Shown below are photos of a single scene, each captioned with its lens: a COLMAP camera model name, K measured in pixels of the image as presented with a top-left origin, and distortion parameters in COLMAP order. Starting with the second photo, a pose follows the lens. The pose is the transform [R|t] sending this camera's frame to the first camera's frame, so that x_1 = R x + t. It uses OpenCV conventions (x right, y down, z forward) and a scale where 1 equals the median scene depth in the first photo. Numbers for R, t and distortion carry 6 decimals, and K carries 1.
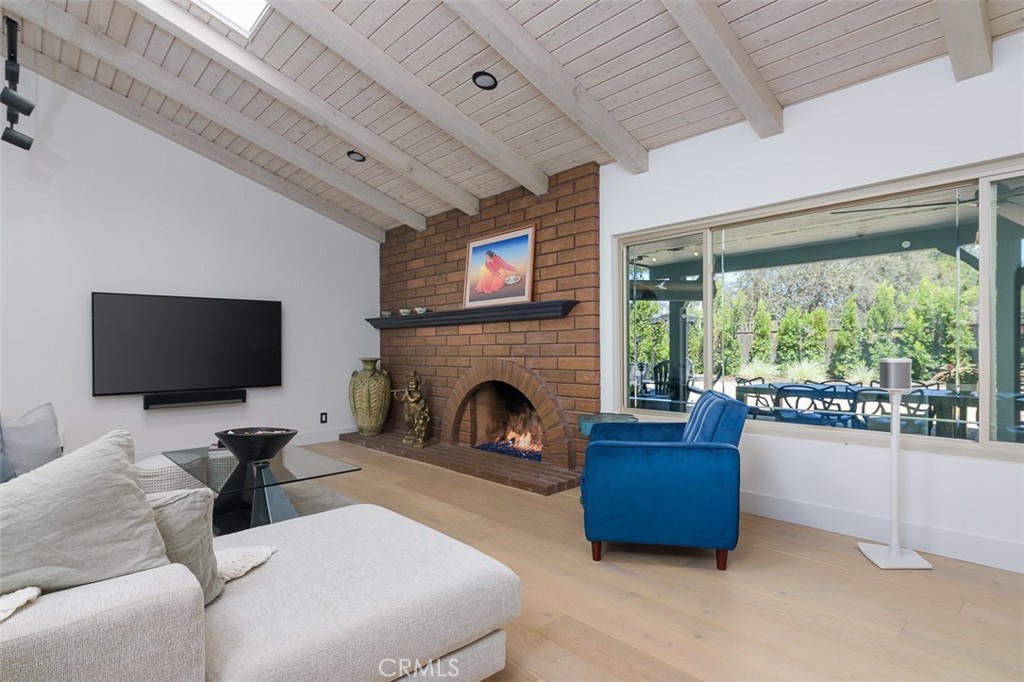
lens RADIAL K [[536.9, 0, 554.6], [0, 536.9, 349.2], [0, 0, 1]] dist [0.014628, 0.000853]
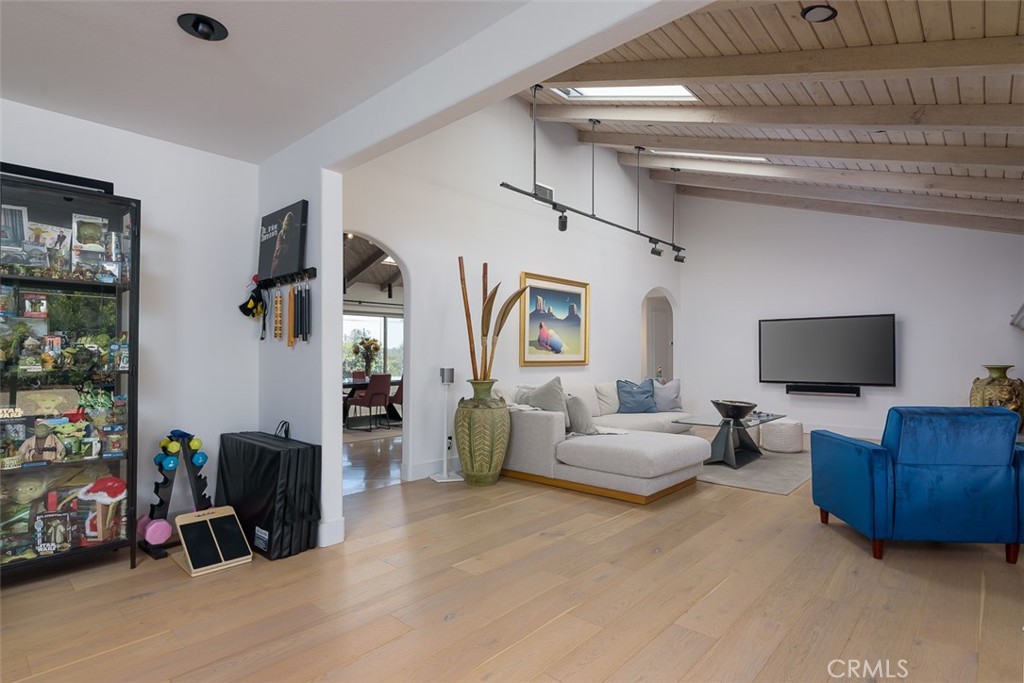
lens RADIAL K [[536.9, 0, 516.9], [0, 536.9, 344.5], [0, 0, 1]] dist [0.014628, 0.000853]
pose [[0.081178, -0.008657, -0.996662, 0.667755], [-0.002351, 0.999958, -0.008877, -0.011698], [0.996697, 0.003064, 0.081154, 0.106636]]
